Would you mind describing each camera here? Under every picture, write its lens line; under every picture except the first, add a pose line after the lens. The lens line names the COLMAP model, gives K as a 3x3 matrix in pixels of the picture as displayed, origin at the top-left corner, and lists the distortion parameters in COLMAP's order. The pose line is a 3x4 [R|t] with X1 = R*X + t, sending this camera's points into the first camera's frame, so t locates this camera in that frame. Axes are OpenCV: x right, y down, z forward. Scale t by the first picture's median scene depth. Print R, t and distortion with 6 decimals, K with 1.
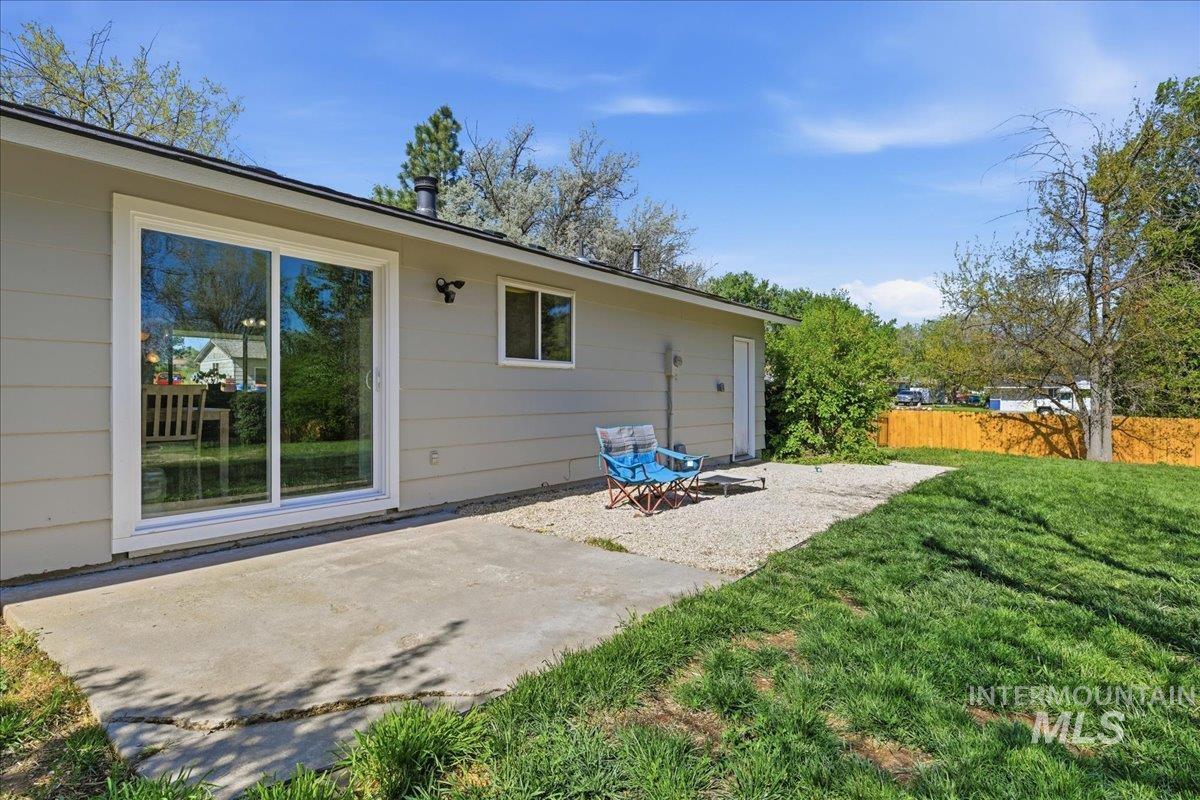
lens RADIAL K [[619.7, 0, 596.3], [0, 619.7, 400.5], [0, 0, 1]] dist [0.004025, 0.000777]
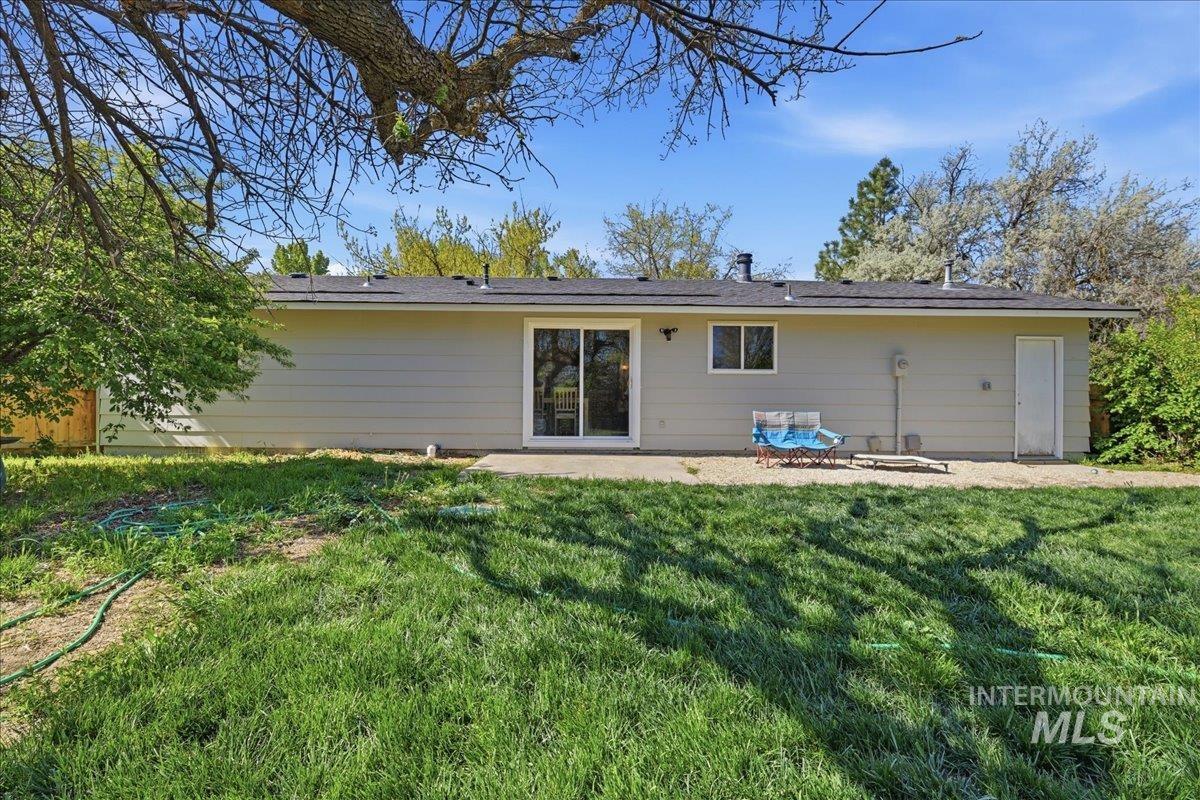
lens RADIAL K [[513.1, 0, 605.9], [0, 513.1, 404.9], [0, 0, 1]] dist [-0.002377, -0.000320]
pose [[0.628933, 0.004379, -0.777447, 0.605545], [-0.014292, 0.999880, -0.005930, 0.032409], [0.777328, 0.014840, 0.628920, -0.072326]]
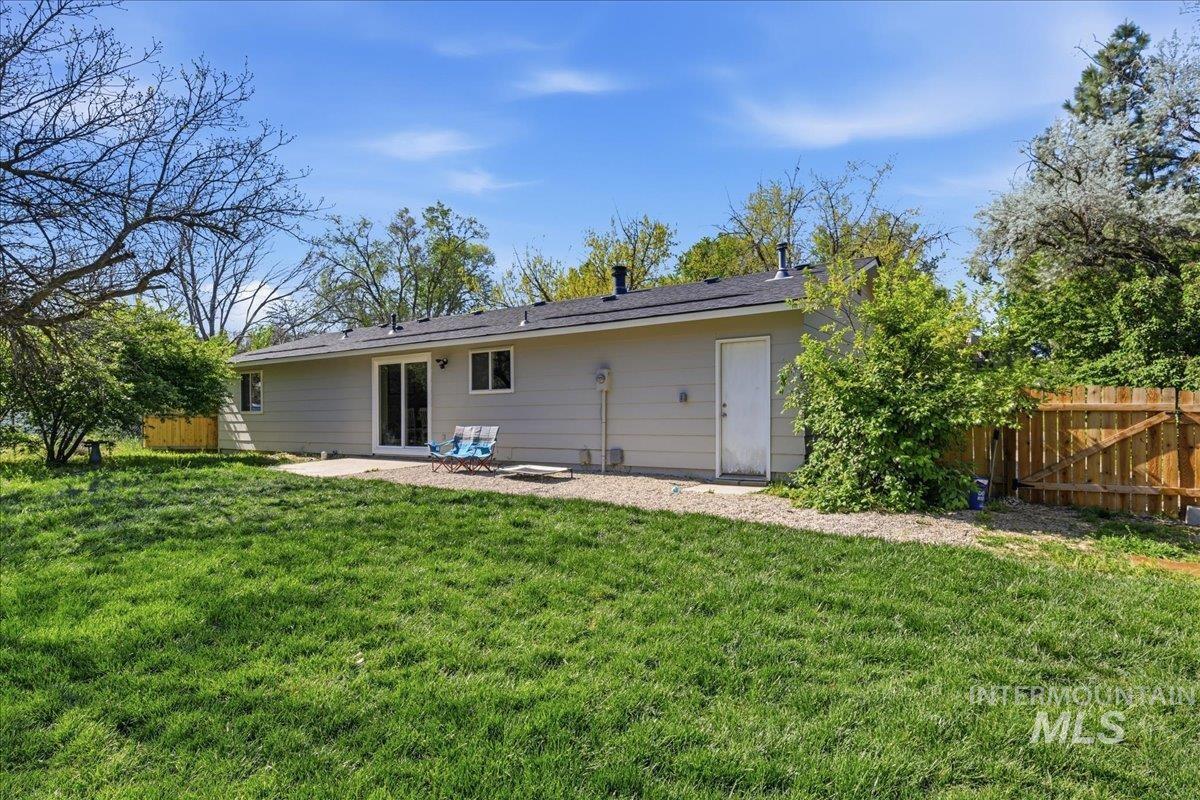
lens RADIAL K [[619.7, 0, 608.3], [0, 619.7, 411.7], [0, 0, 1]] dist [0.004025, 0.000777]
pose [[0.078002, -0.012066, -0.996880, 1.492558], [-0.002029, 0.999923, -0.012262, 0.017766], [0.996951, 0.002979, 0.077972, 1.036703]]
